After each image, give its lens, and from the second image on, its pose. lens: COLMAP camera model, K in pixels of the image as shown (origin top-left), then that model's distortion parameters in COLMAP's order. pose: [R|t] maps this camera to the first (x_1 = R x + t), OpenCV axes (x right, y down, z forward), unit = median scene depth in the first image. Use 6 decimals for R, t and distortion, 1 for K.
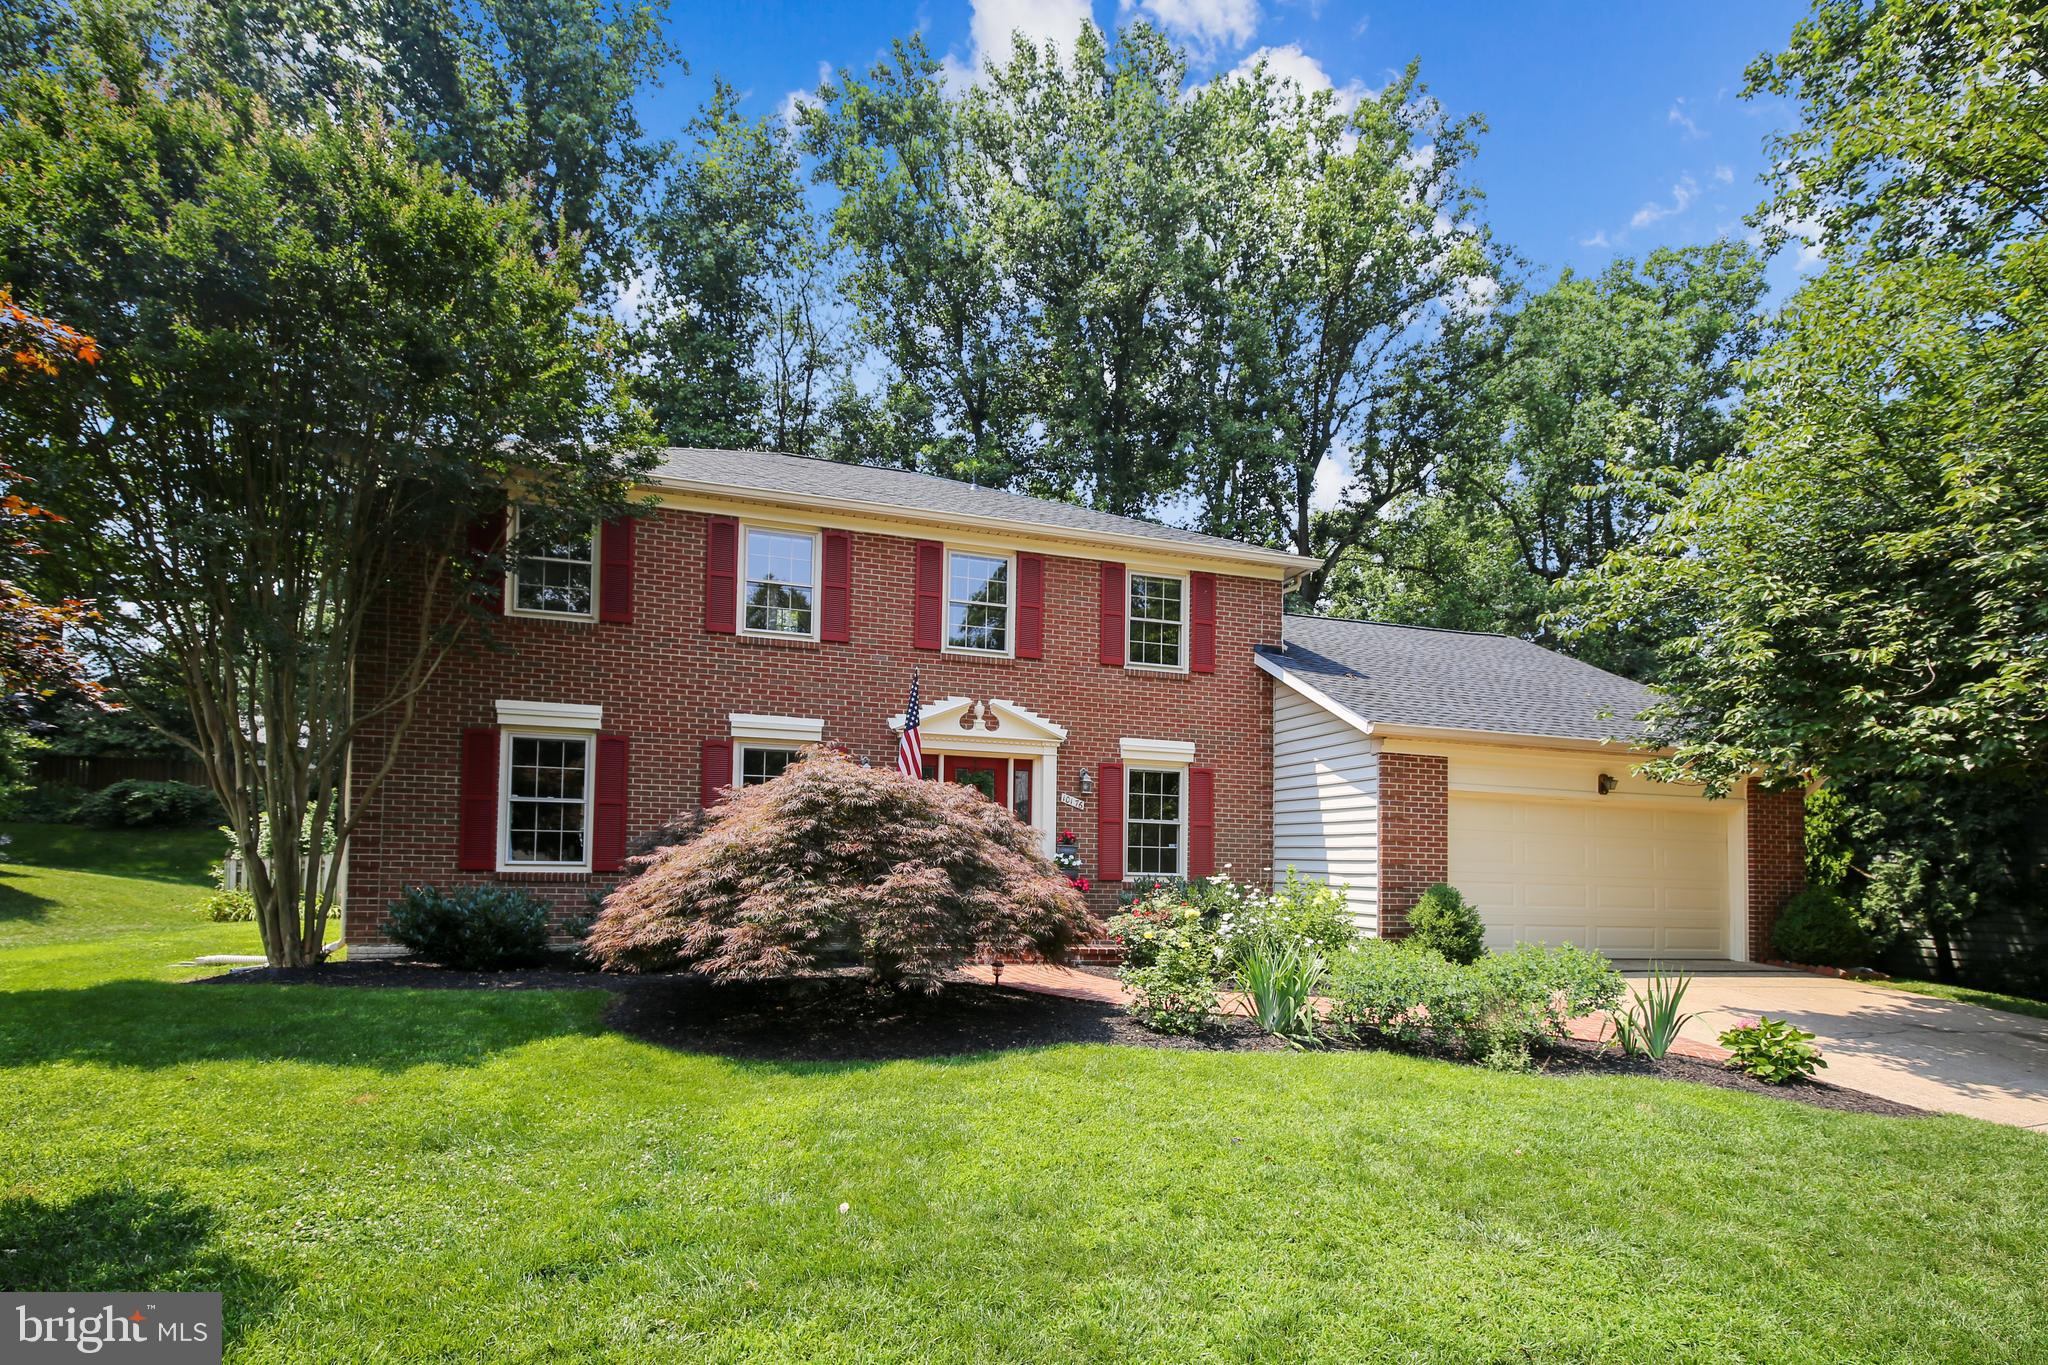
lens RADIAL K [[973.5, 0, 1056.3], [0, 973.5, 688.1], [0, 0, 1]] dist [0.001269, -0.001395]
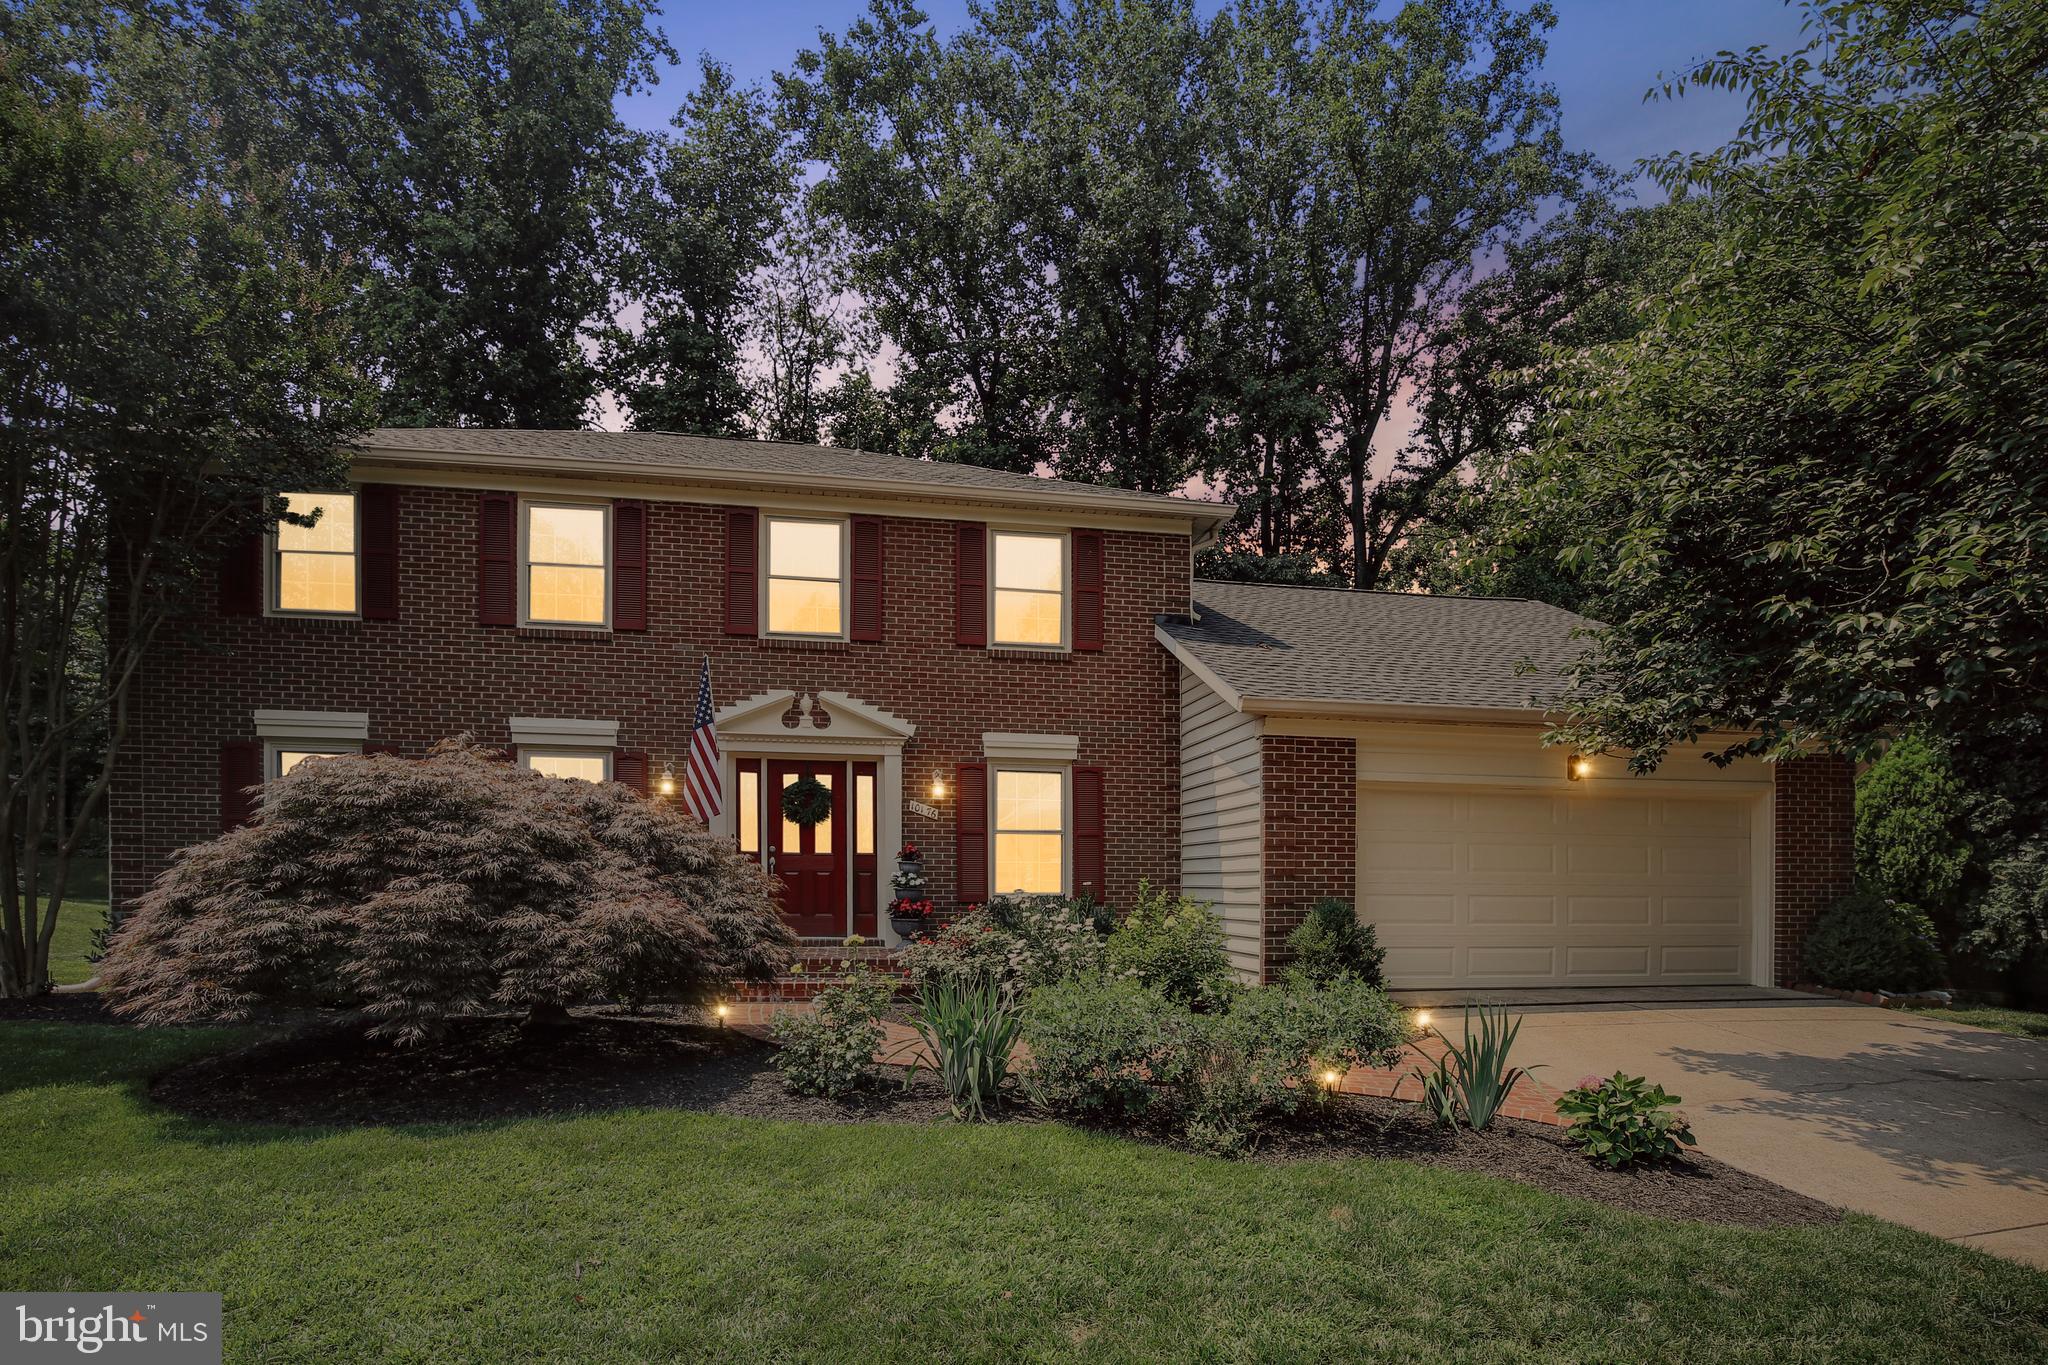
lens RADIAL K [[1041.7, 0, 1024.1], [0, 1041.7, 751.5], [0, 0, 1]] dist [-0.050045, 0.014637]
pose [[0.992608, -0.034069, -0.116483, 0.208594], [0.039340, 0.998289, 0.043261, 0.031019], [0.114810, -0.047524, 0.992250, 0.122579]]
